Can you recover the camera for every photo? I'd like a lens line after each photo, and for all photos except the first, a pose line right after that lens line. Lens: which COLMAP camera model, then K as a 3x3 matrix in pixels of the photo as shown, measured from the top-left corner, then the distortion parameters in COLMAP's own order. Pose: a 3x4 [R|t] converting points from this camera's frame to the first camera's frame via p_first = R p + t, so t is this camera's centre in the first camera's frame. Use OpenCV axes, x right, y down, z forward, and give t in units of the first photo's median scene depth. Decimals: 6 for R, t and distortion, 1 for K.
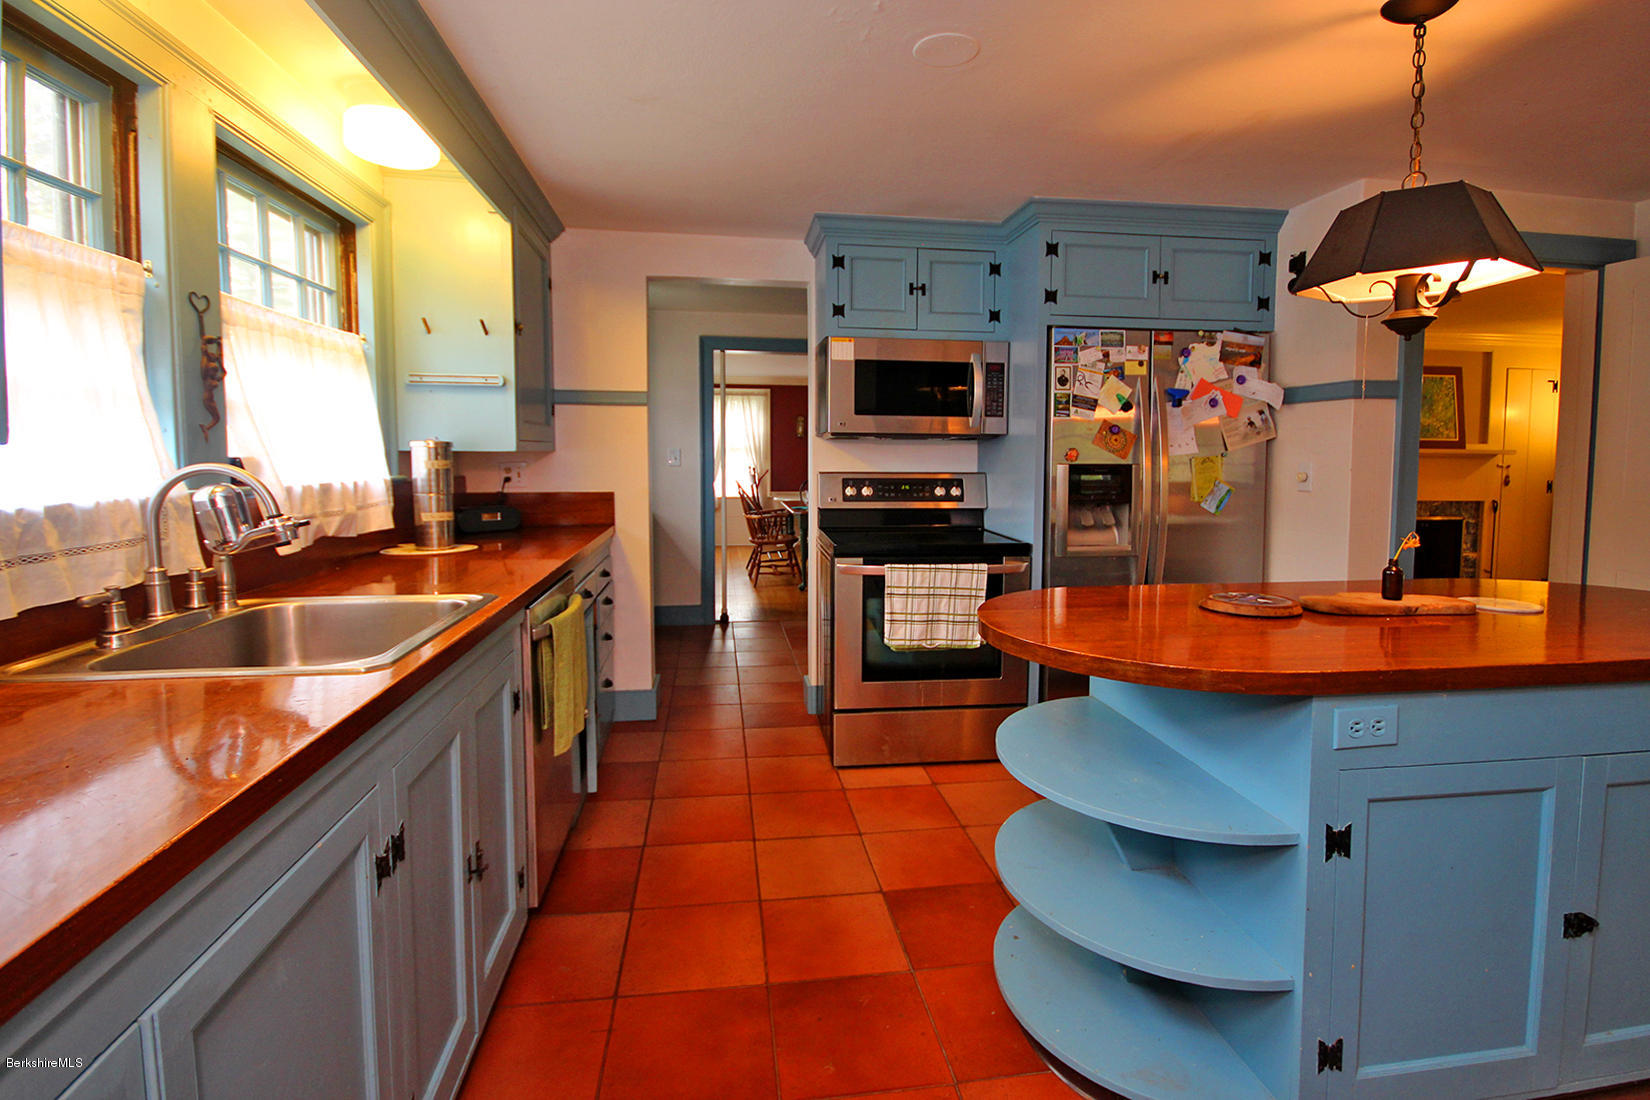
lens RADIAL K [[776.7, 0, 819.6], [0, 776.7, 497.9], [0, 0, 1]] dist [0.004291, -0.005654]
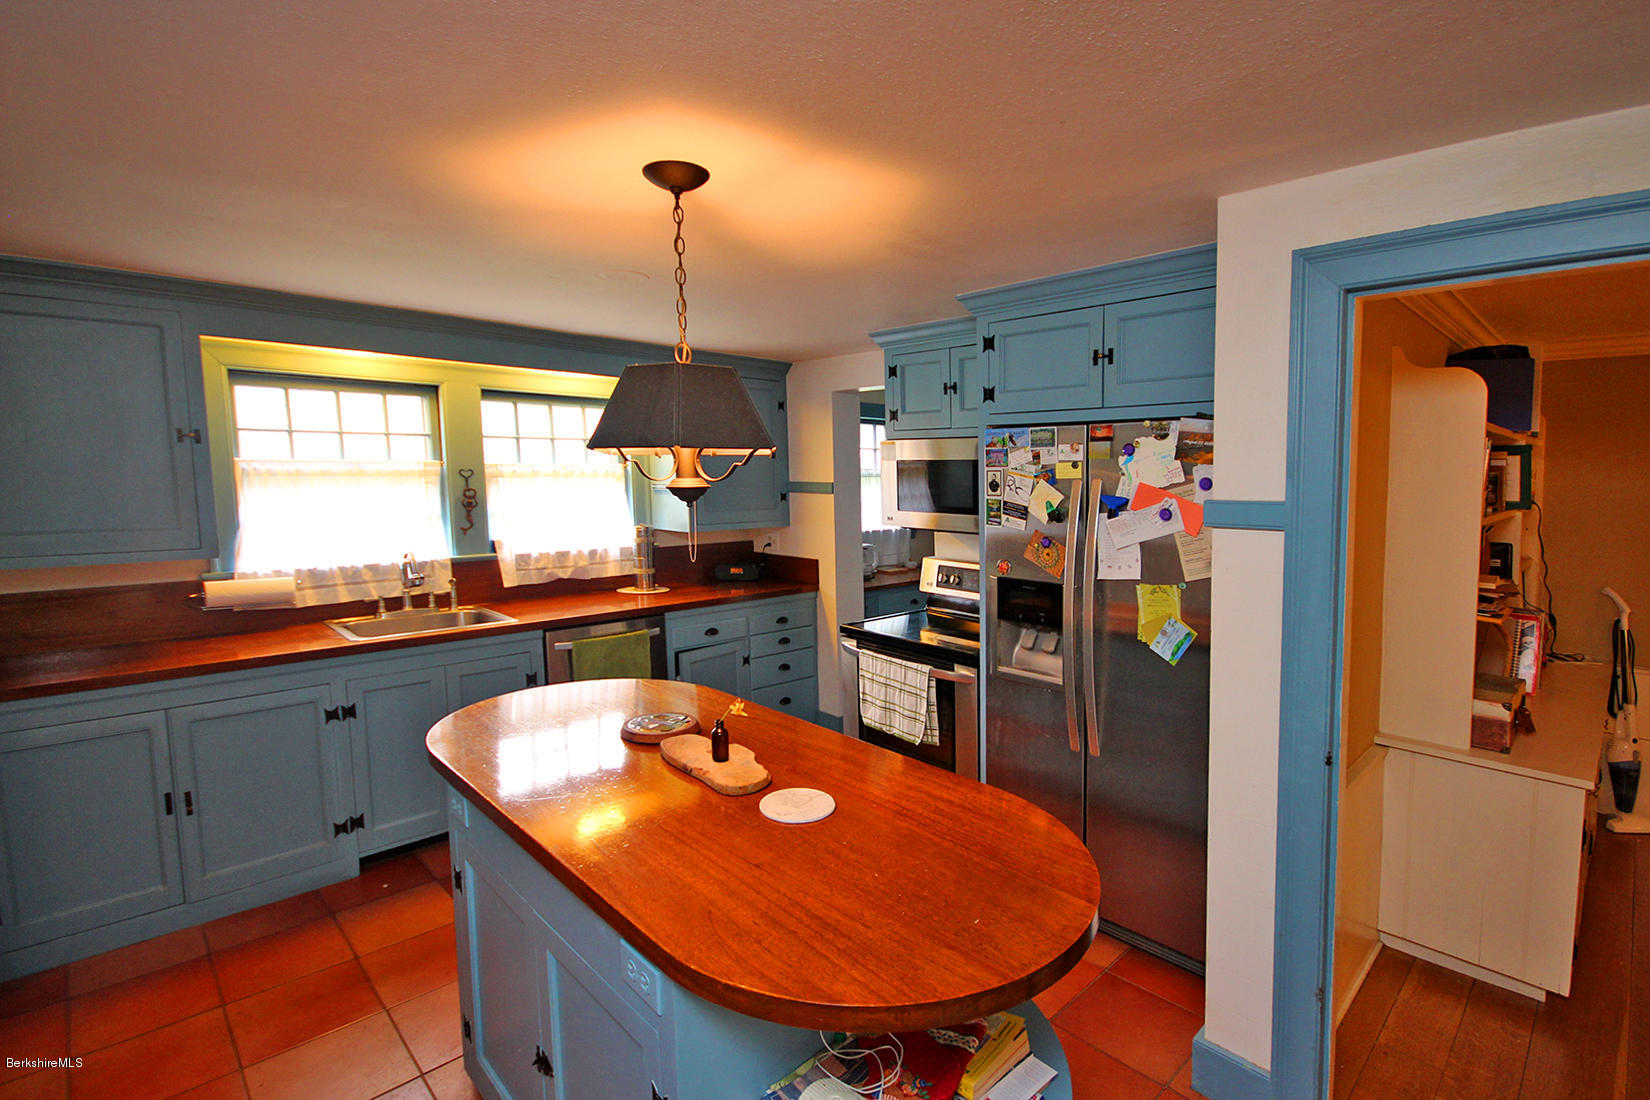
lens RADIAL K [[776.7, 0, 821.1], [0, 776.7, 551.8], [0, 0, 1]] dist [0.004291, -0.005654]
pose [[0.579943, 0.076326, -0.811074, 0.939486], [-0.045731, 0.997082, 0.061132, -0.118849], [0.813373, 0.001638, 0.581741, 0.296570]]
